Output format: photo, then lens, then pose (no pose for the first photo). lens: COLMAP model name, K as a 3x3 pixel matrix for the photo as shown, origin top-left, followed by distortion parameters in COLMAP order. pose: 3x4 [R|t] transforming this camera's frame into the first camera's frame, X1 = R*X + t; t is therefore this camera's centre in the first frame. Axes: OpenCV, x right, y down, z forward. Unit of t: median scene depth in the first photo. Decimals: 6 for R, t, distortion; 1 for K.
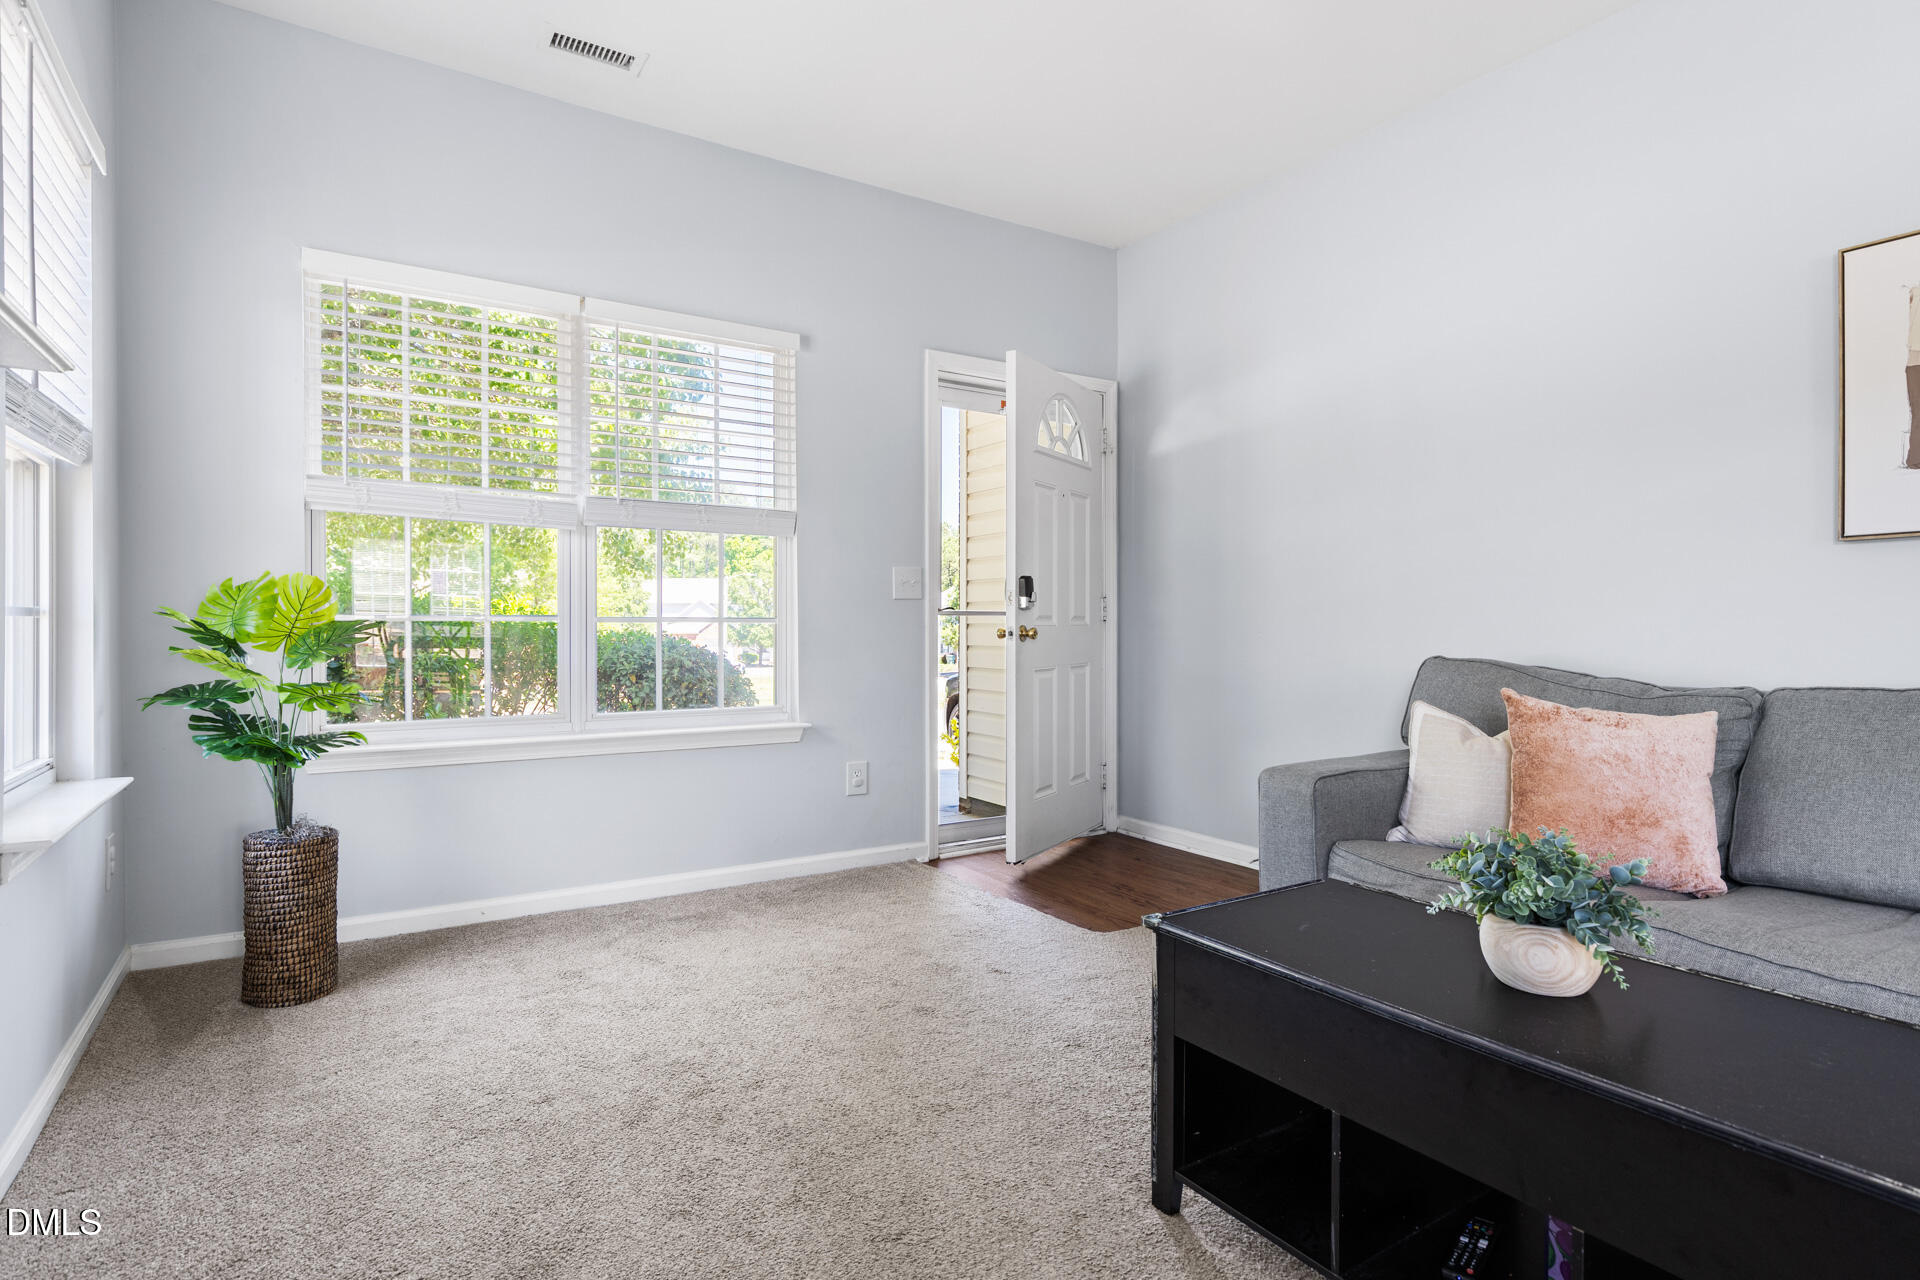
lens RADIAL K [[984.8, 0, 968.1], [0, 984.8, 638.9], [0, 0, 1]] dist [-0.029999, -0.001170]
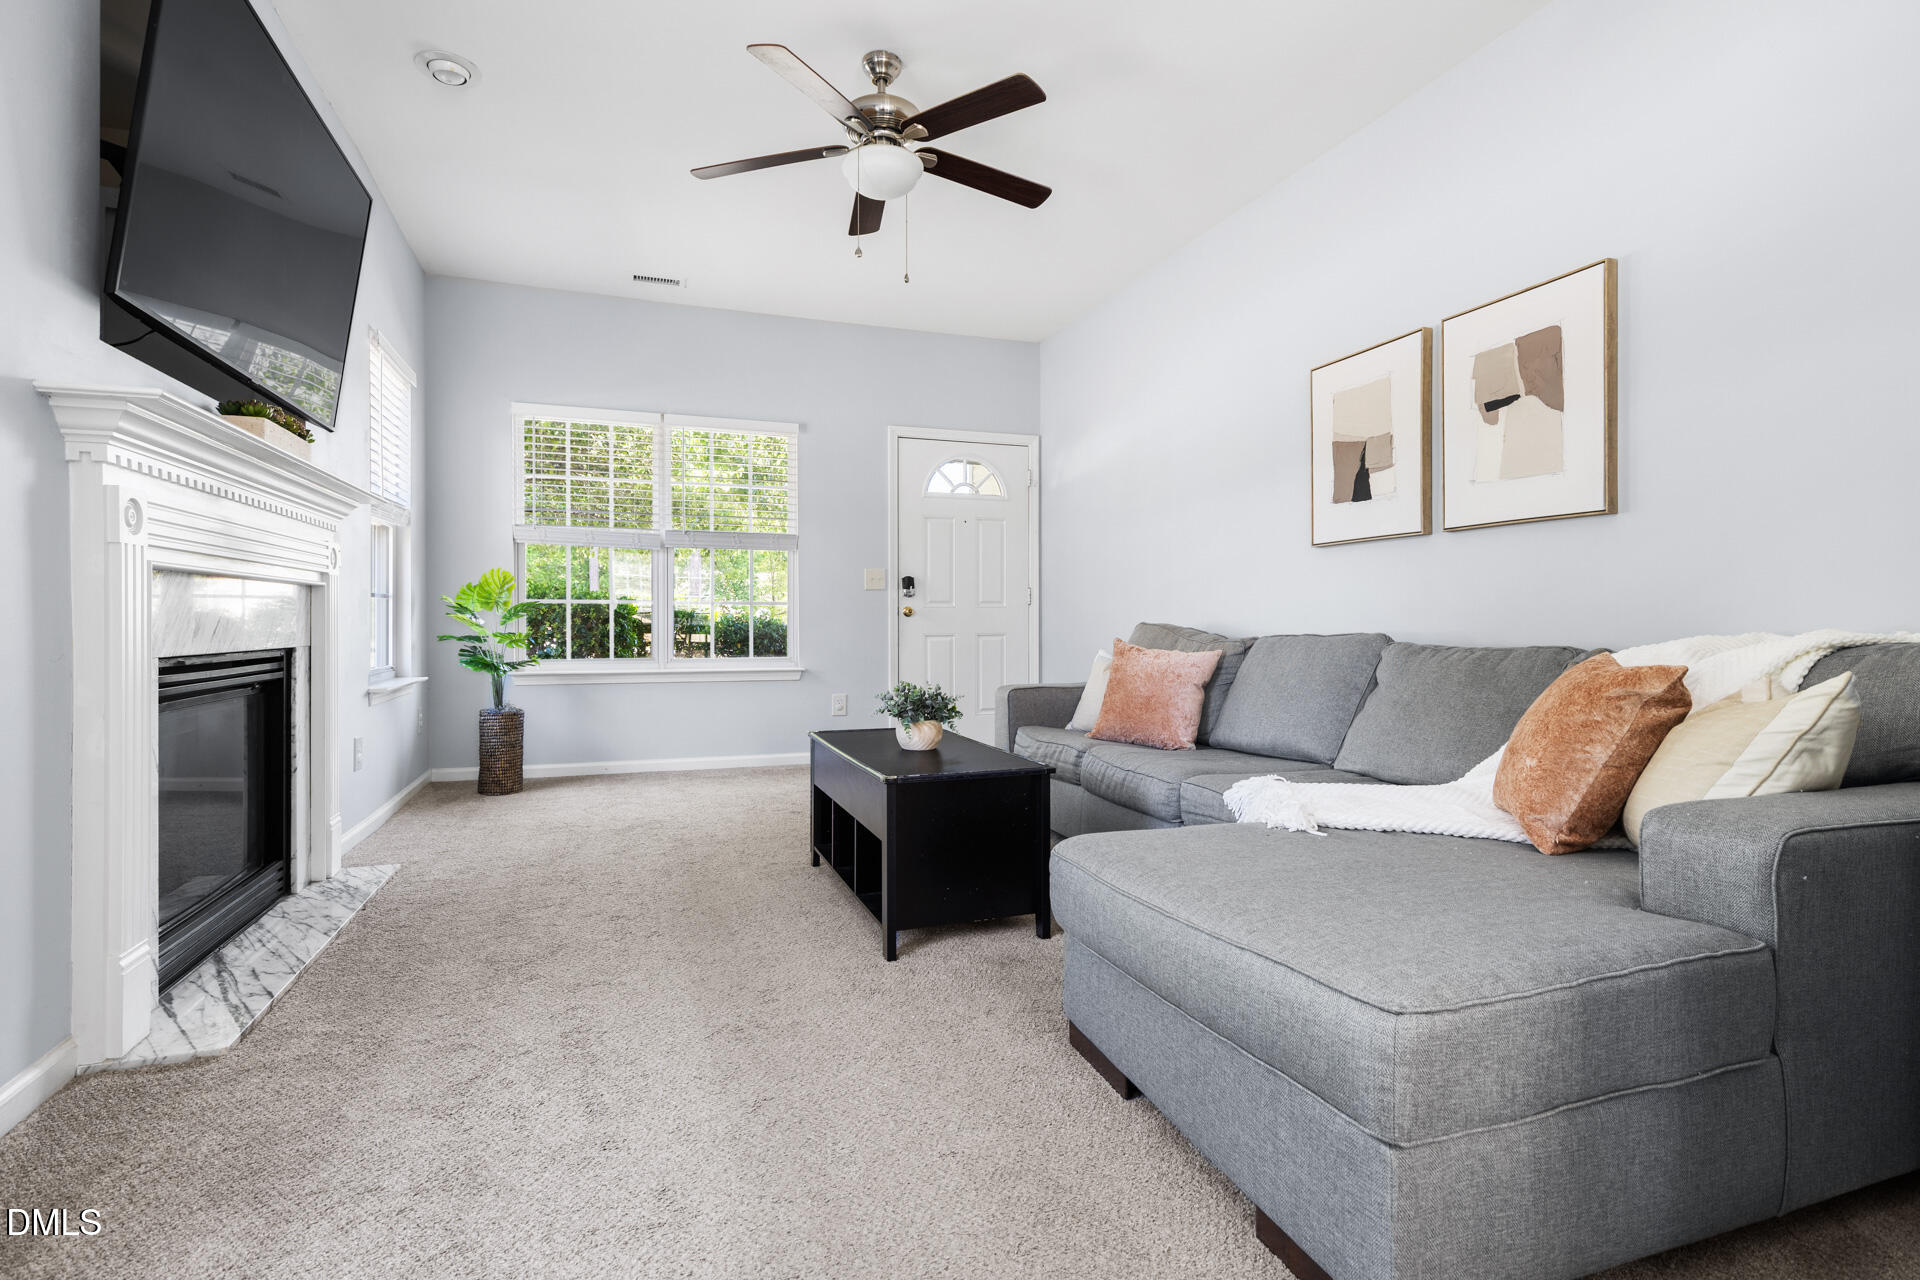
lens RADIAL K [[970.8, 0, 969.0], [0, 970.8, 627.8], [0, 0, 1]] dist [0.004807, 0.000702]
pose [[0.973313, 0.001949, -0.229473, 0.661085], [-0.003678, 0.999968, -0.007104, 0.044439], [0.229452, 0.007759, 0.973289, -0.684606]]
